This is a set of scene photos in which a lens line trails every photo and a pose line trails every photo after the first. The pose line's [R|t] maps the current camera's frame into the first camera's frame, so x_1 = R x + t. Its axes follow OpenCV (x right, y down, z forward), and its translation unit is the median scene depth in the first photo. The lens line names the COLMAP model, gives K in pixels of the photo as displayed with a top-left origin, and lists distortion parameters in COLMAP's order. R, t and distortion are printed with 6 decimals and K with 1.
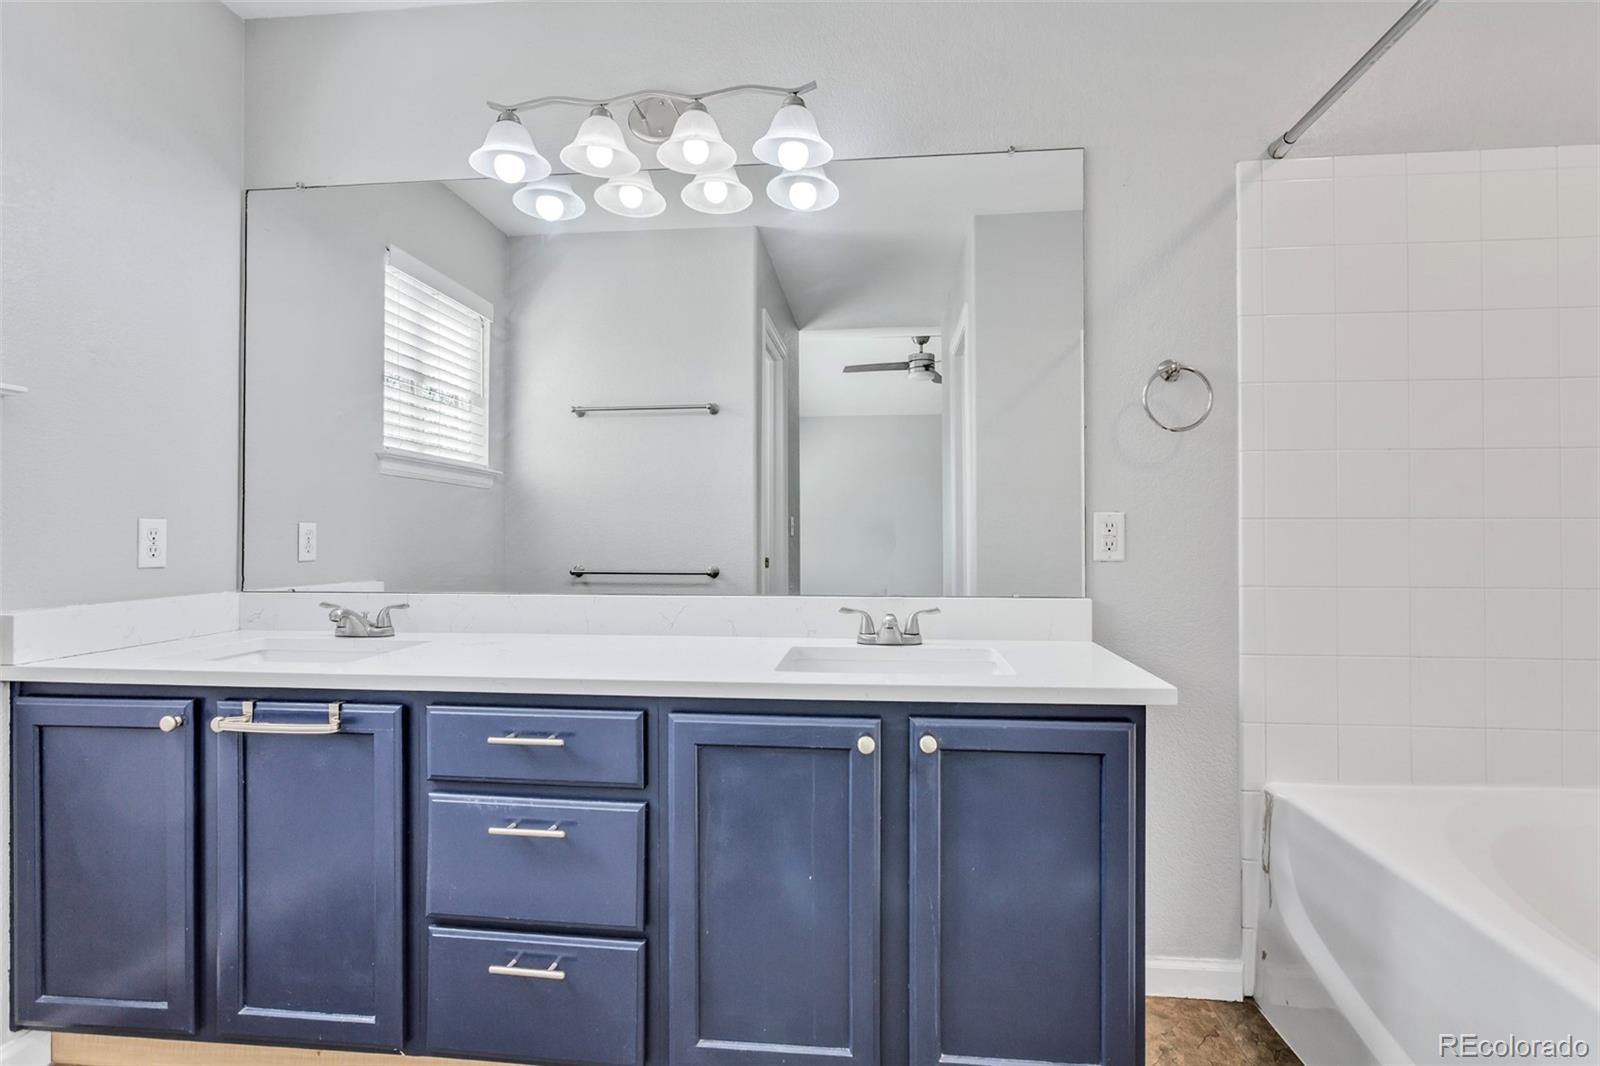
lens RADIAL K [[801.2, 0, 800.7], [0, 801.2, 529.1], [0, 0, 1]] dist [-0.003547, -0.000987]
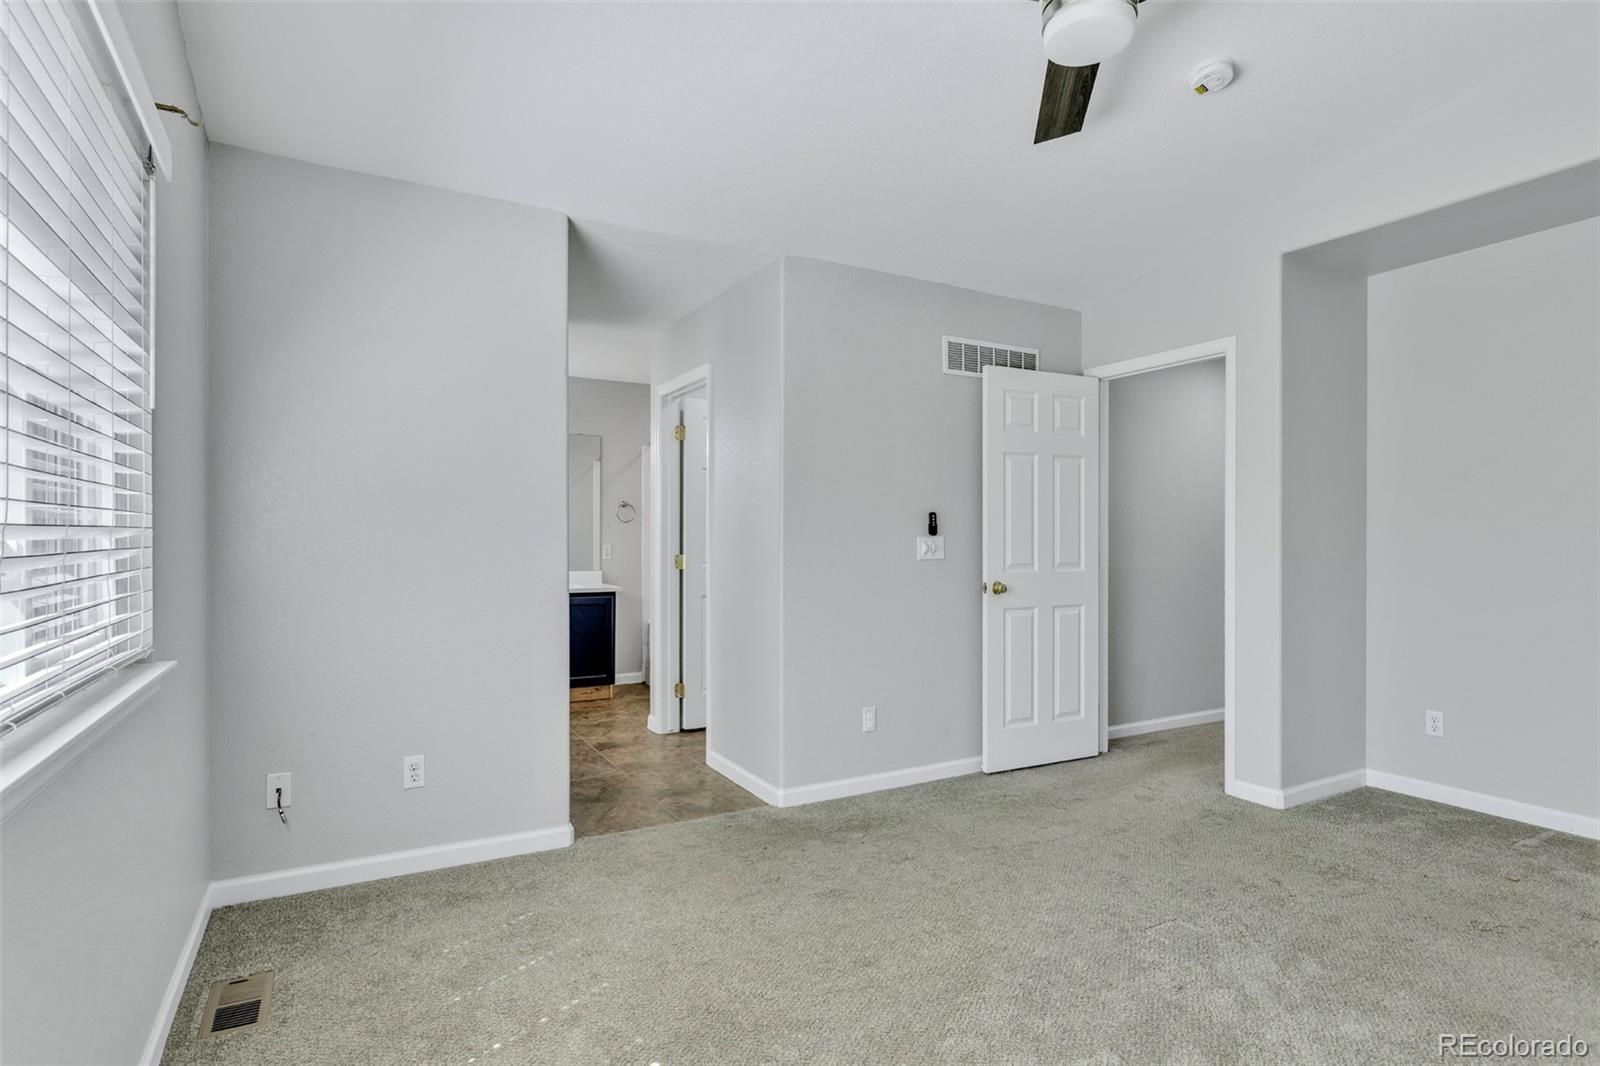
lens RADIAL K [[809.2, 0, 803.6], [0, 809.2, 533.6], [0, 0, 1]] dist [-0.001980, -0.000014]
pose [[0.811782, 0.010726, 0.583862, -0.959180], [-0.016069, 0.999863, 0.003974, -0.097393], [-0.583739, -0.012608, 0.811843, -2.311324]]
